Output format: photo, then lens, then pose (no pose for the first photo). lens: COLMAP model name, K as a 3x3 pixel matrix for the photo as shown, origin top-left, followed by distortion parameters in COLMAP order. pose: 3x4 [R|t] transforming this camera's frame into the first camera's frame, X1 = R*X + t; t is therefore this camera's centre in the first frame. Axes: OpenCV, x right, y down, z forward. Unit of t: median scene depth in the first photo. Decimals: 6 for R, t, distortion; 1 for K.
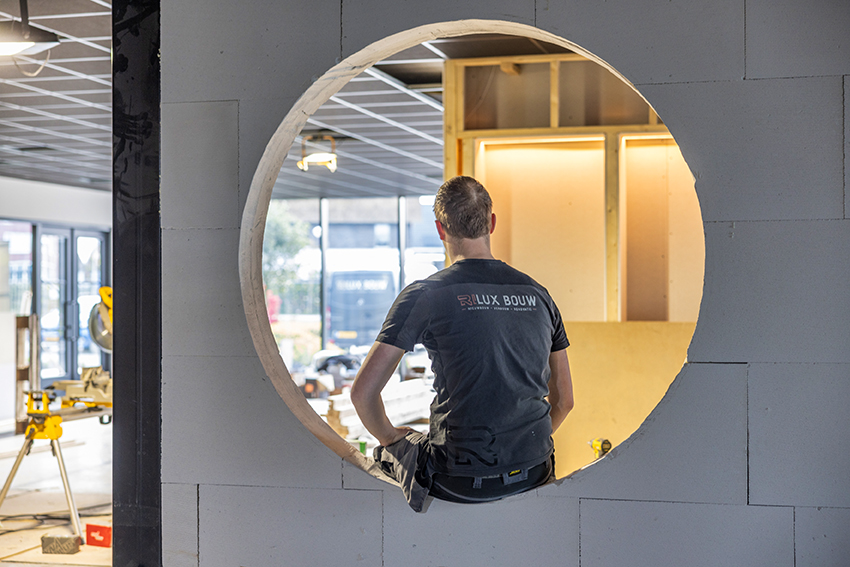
lens RADIAL K [[1383.9, 0, 425.0], [0, 1383.9, 283.5], [0, 0, 1]] dist [-0.034114, -0.028205]
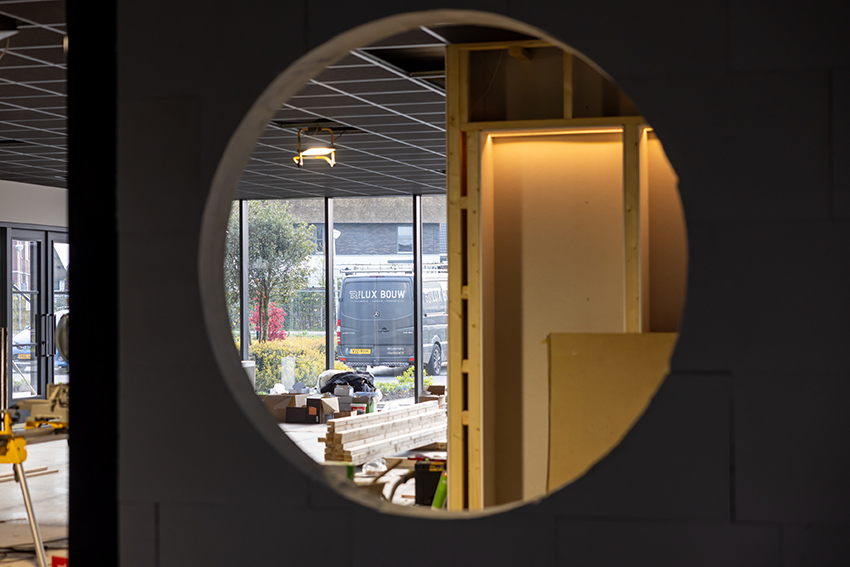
lens RADIAL K [[1594.8, 0, 425.0], [0, 1594.8, 283.5], [0, 0, 1]] dist [-0.008124, -0.143168]
pose [[0.999787, -0.002463, -0.020485, 0.020584], [0.002335, 0.999978, -0.006268, 0.001433], [0.020500, 0.006218, 0.999771, -0.042240]]
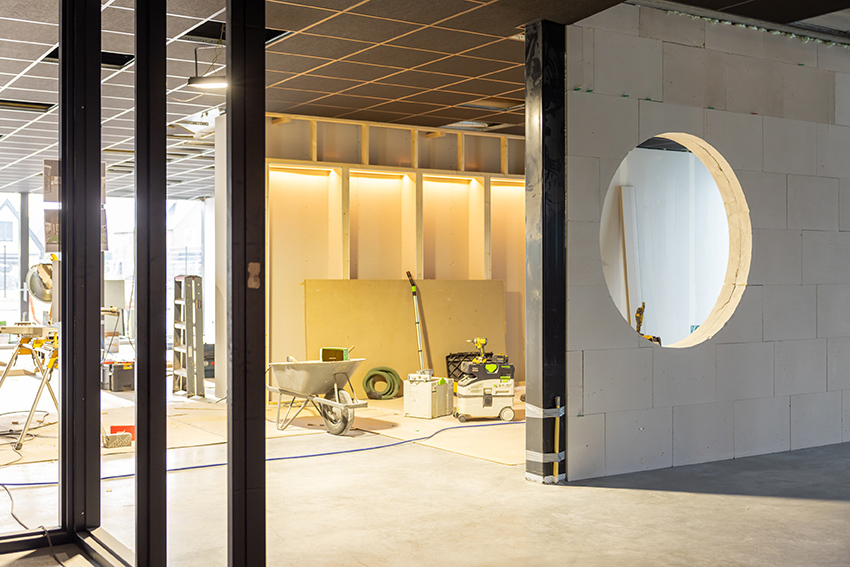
lens RADIAL K [[1010.9, 0, 425.0], [0, 1010.9, 283.5], [0, 0, 1]] dist [0.004550, 0.005342]
pose [[0.659767, 0.001993, 0.751468, -0.699229], [-0.012609, 0.999885, 0.008418, 0.020197], [-0.751365, -0.015030, 0.659716, 0.105343]]
